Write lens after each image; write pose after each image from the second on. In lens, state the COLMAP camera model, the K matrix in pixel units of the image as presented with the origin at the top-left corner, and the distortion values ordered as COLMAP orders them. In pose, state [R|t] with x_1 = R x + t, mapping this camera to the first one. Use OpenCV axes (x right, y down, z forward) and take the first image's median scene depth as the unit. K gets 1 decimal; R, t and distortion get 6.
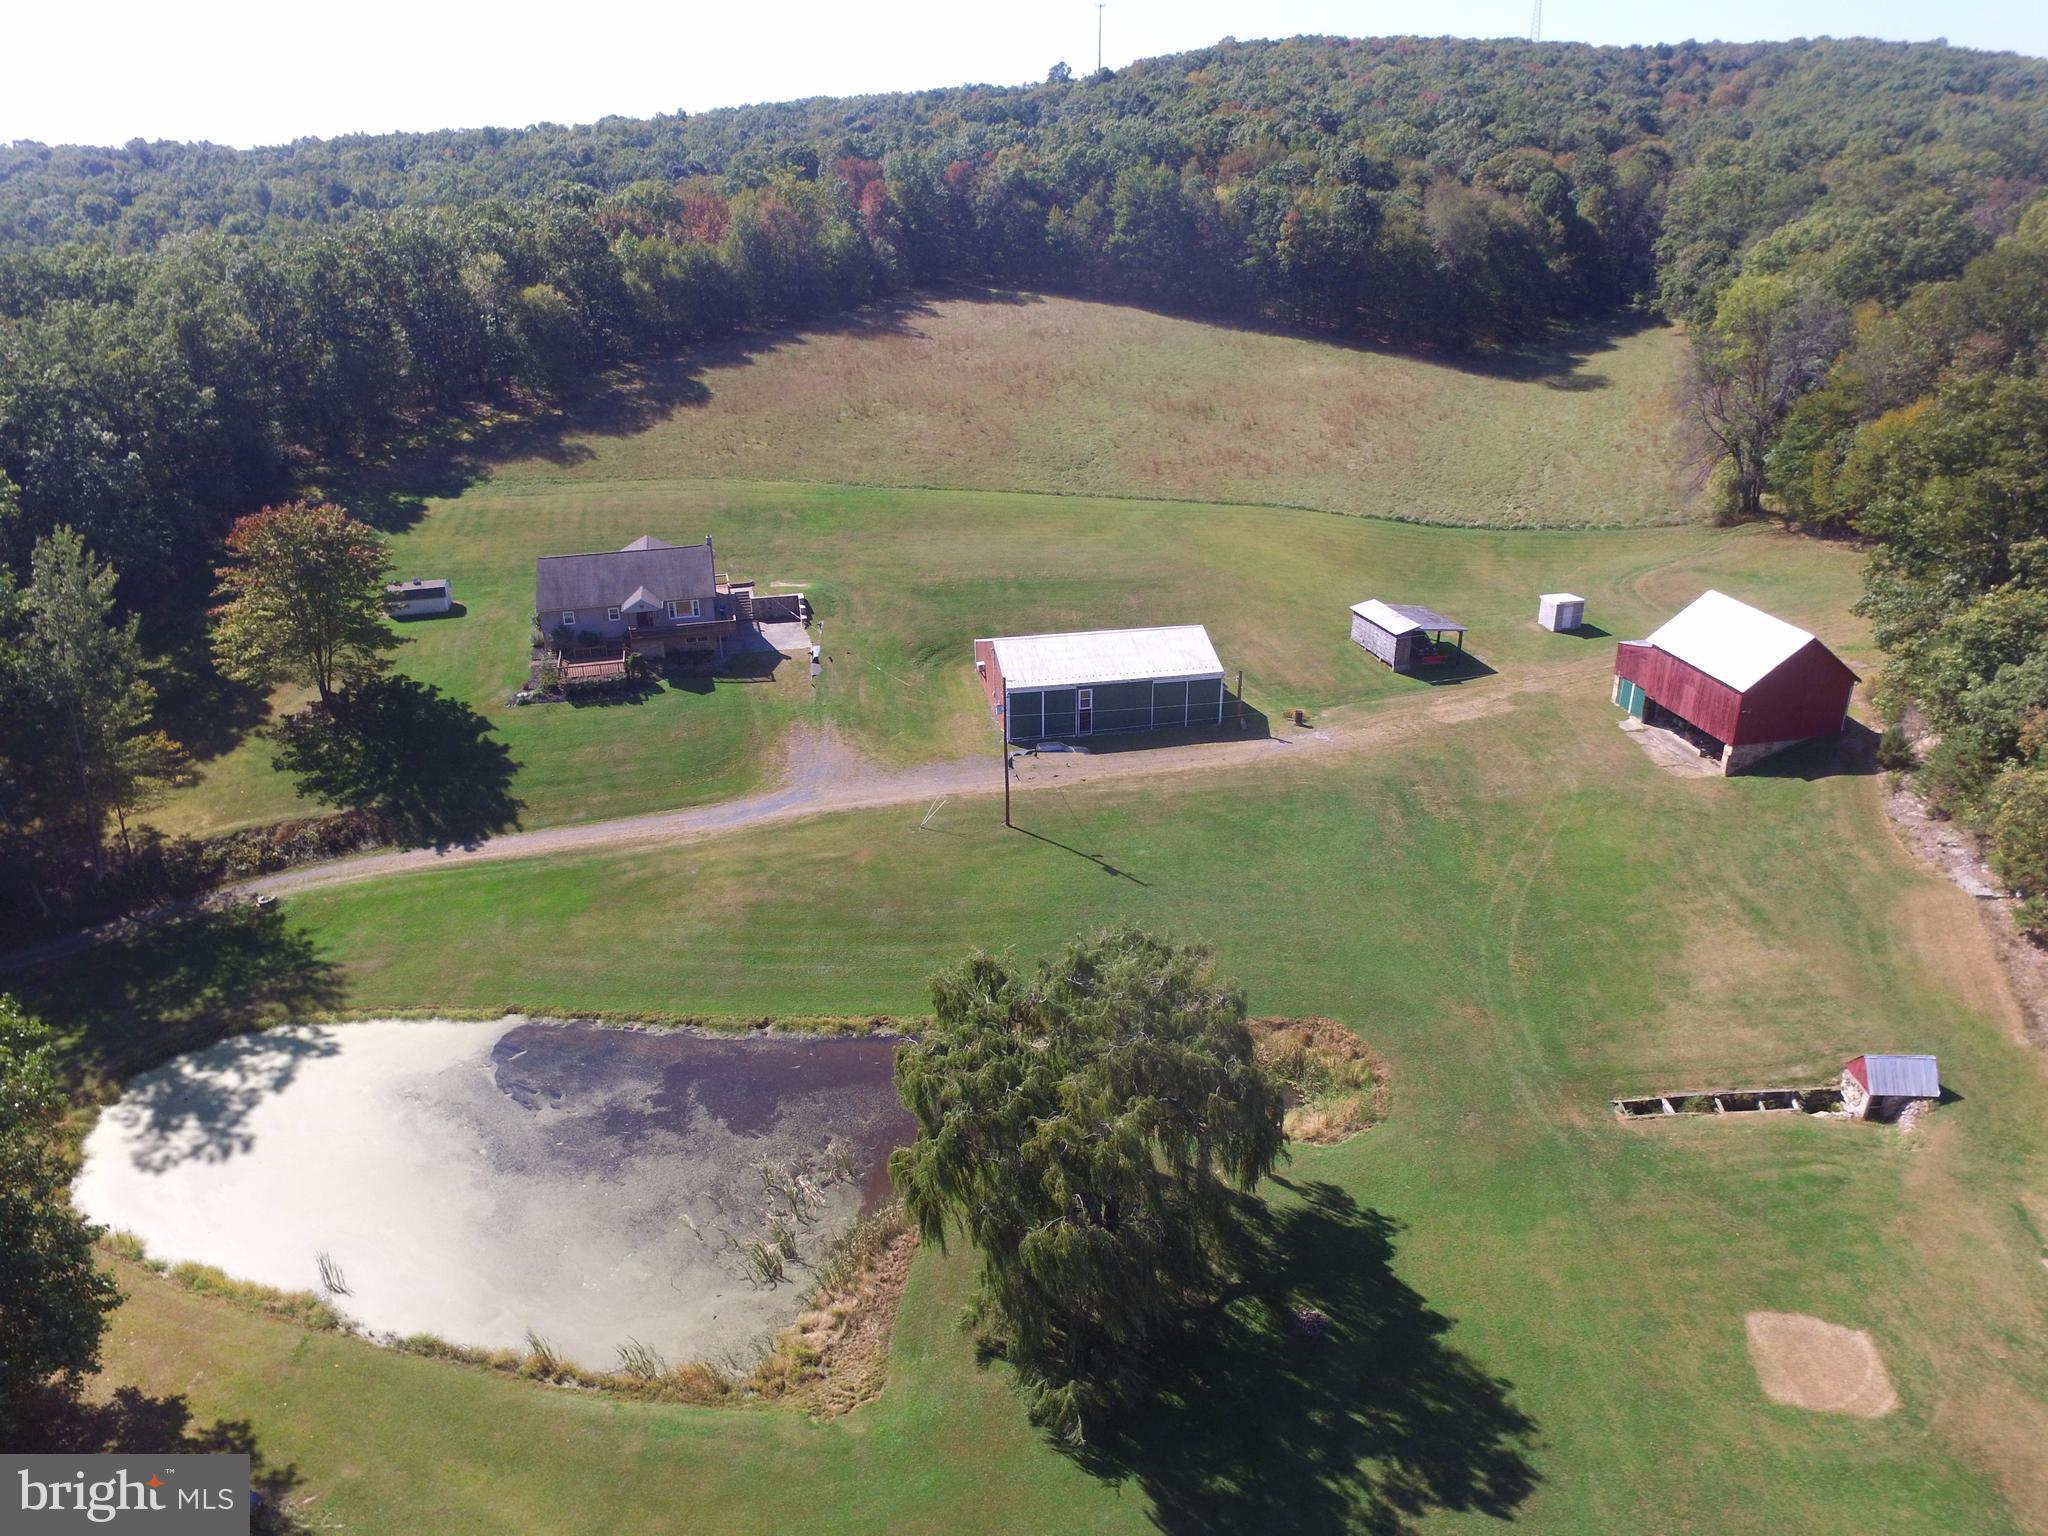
lens RADIAL K [[1379.4, 0, 1024.0], [0, 1379.4, 768.0], [0, 0, 1]] dist [-0.125898, 0.093672]
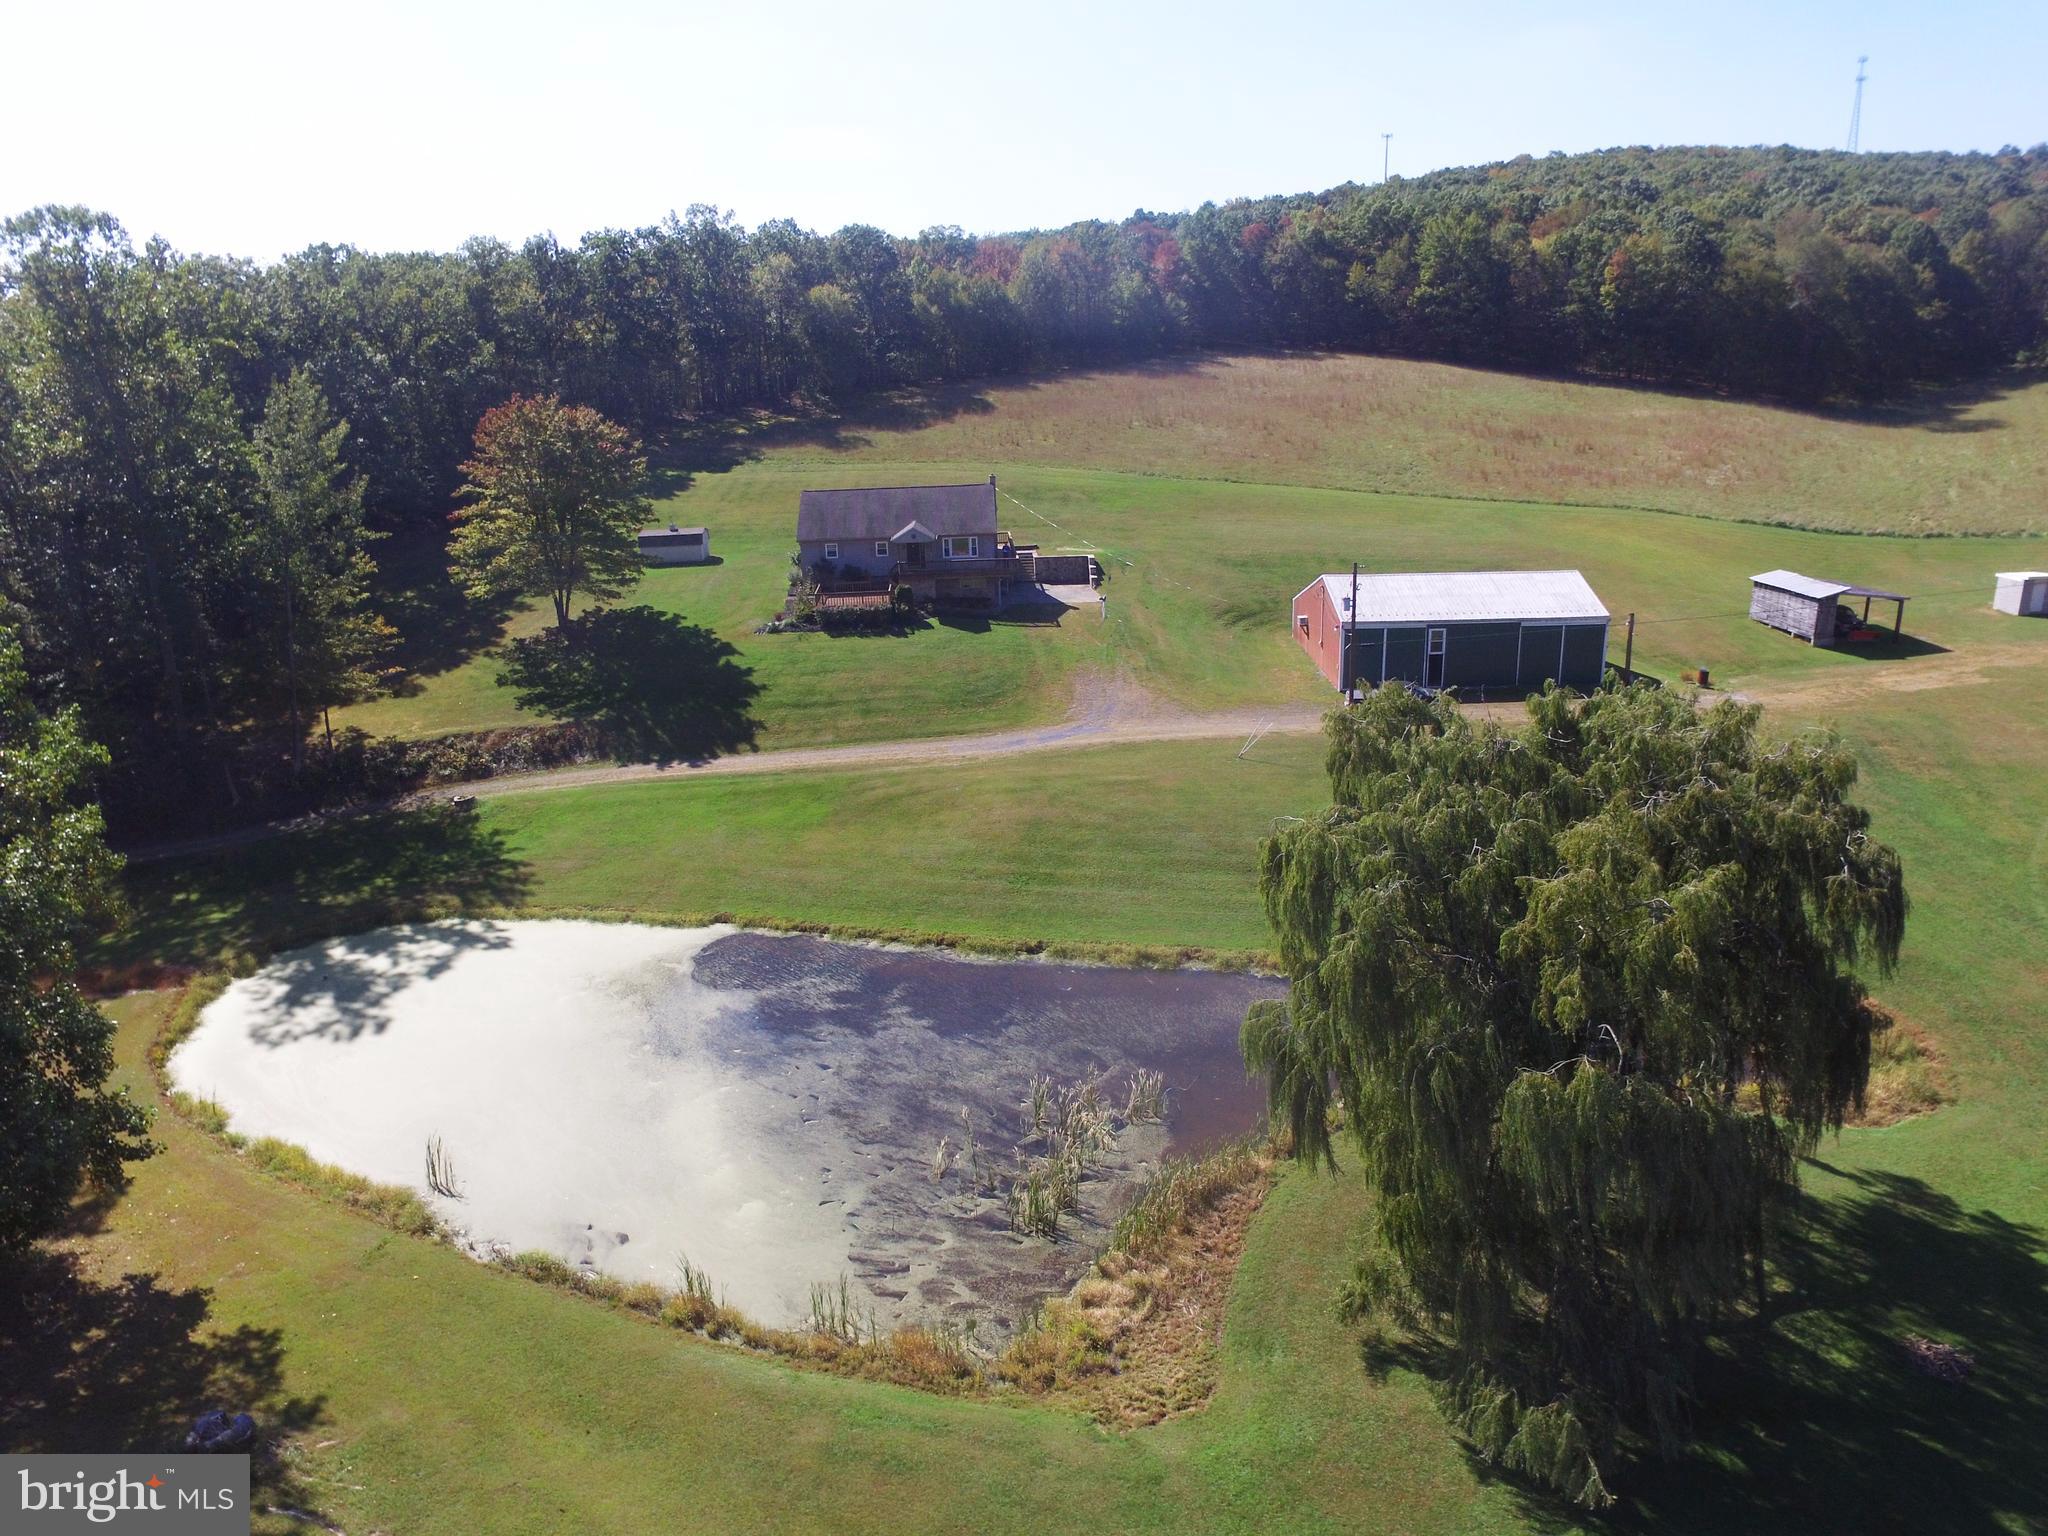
lens RADIAL K [[1401.0, 0, 1029.1], [0, 1401.0, 733.5], [0, 0, 1]] dist [-0.126994, 0.096997]
pose [[0.982515, 0.036174, -0.182635, -0.041978], [-0.058547, 0.991210, -0.118635, 0.119454], [0.176738, 0.127254, 0.975997, 0.167153]]
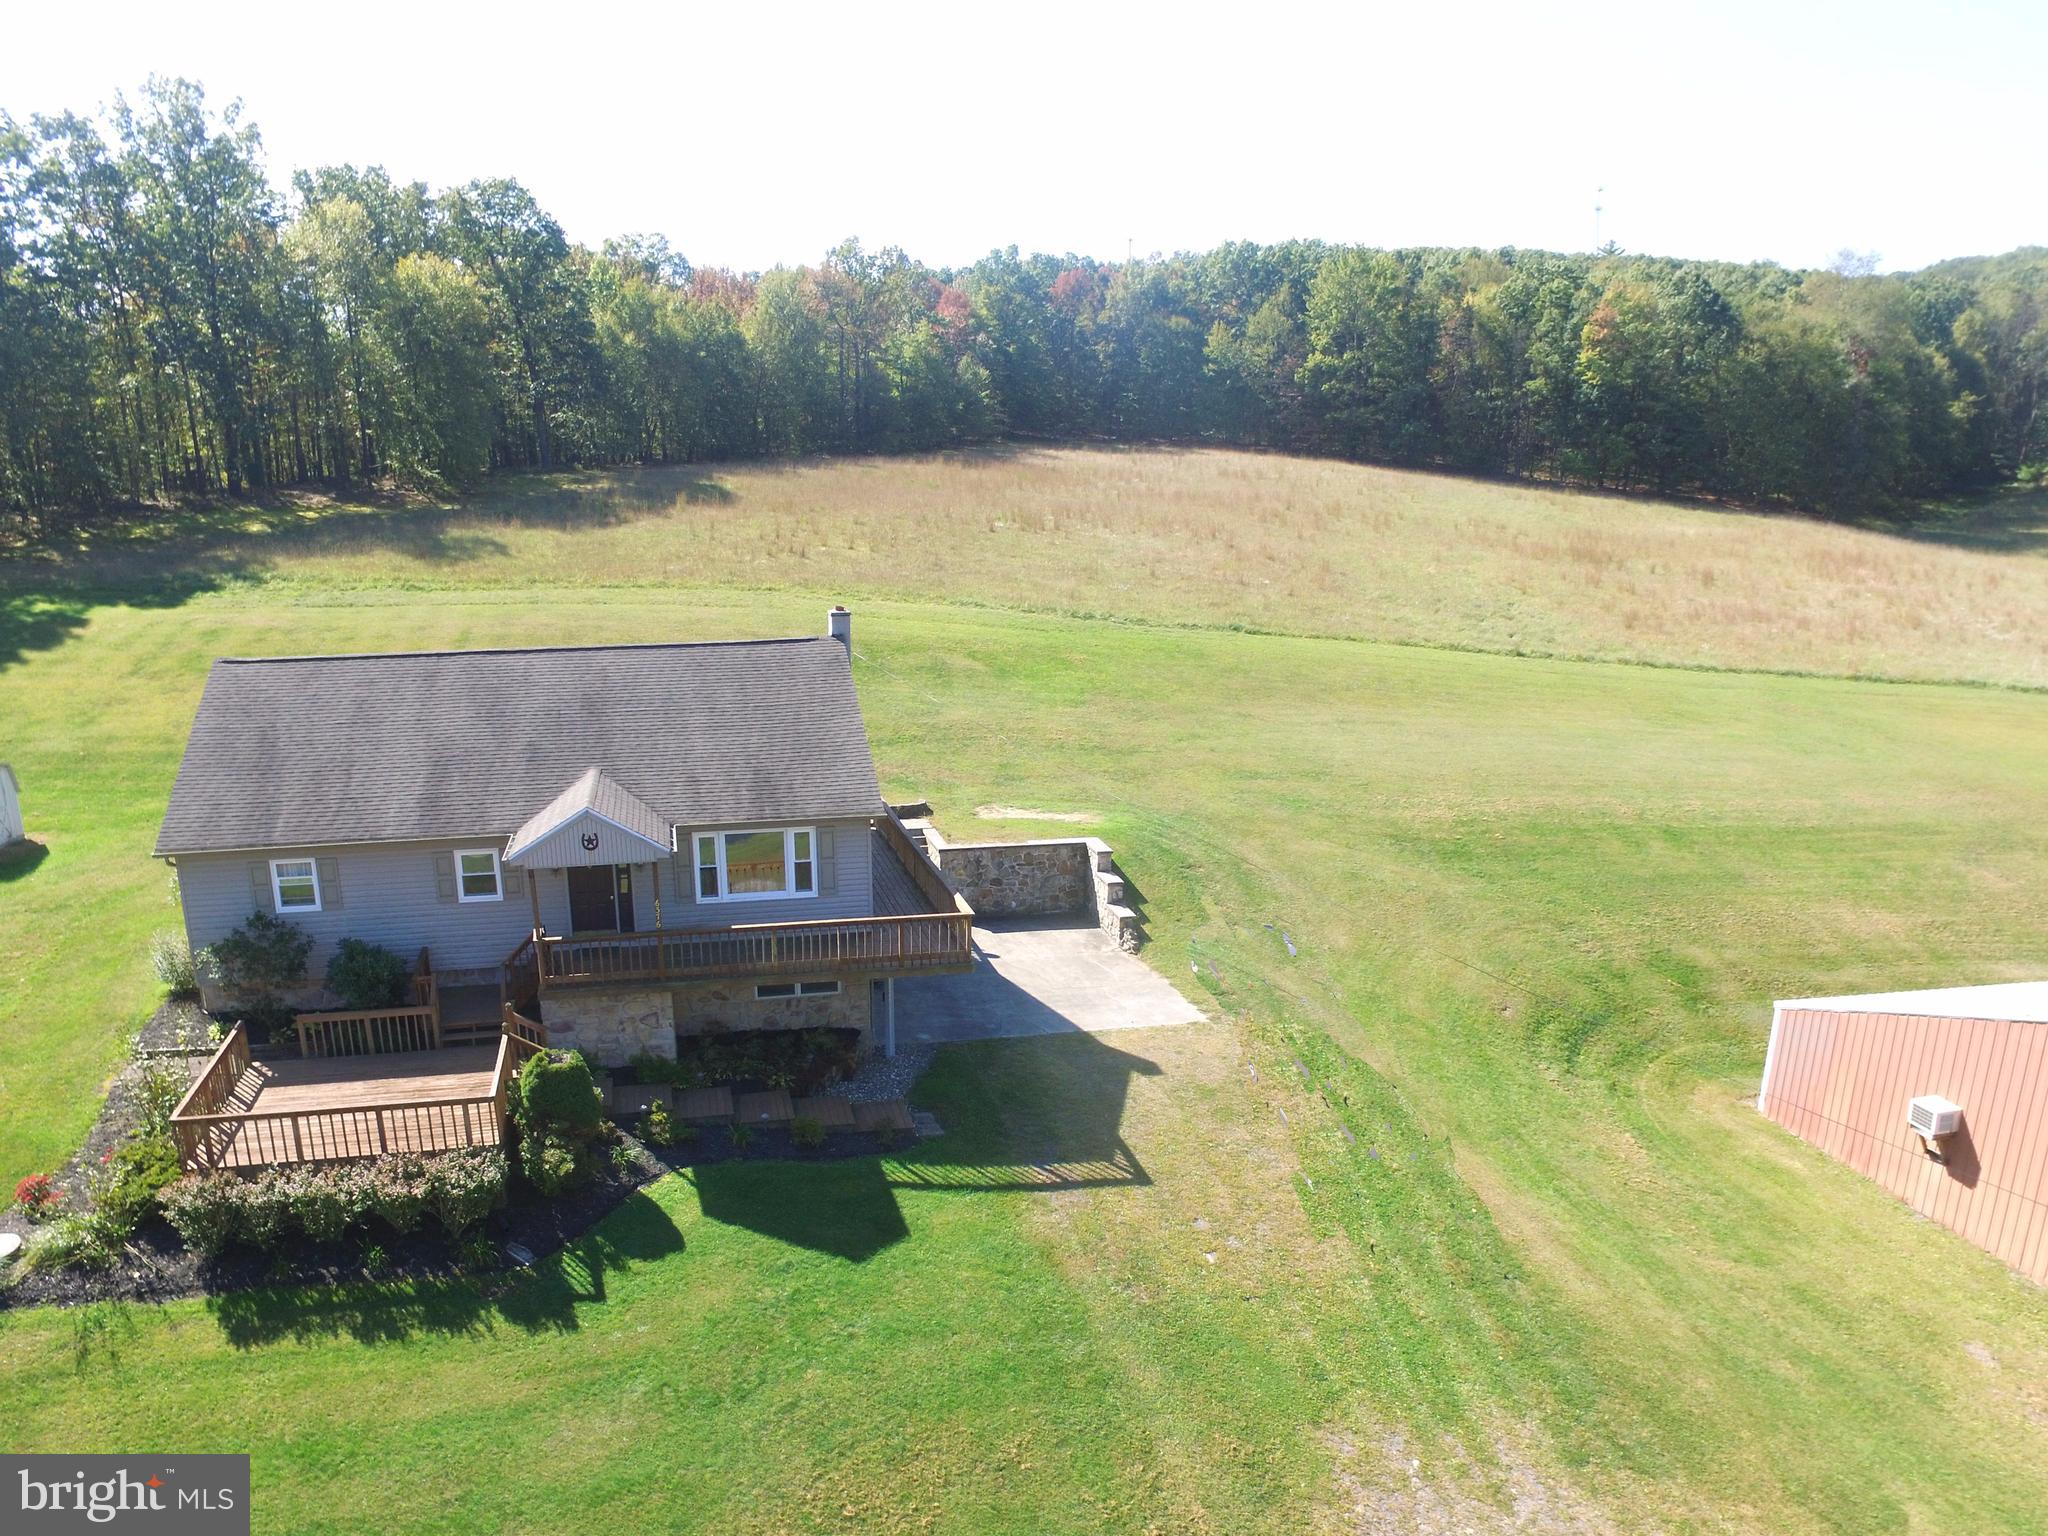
lens RADIAL K [[1499.3, 0, 926.0], [0, 1499.3, 877.6], [0, 0, 1]] dist [-0.068148, 0.003726]
pose [[0.998379, 0.019098, -0.053620, -0.228340], [-0.026117, 0.990715, -0.133421, -0.088226], [0.050574, 0.134605, 0.989608, 0.819832]]
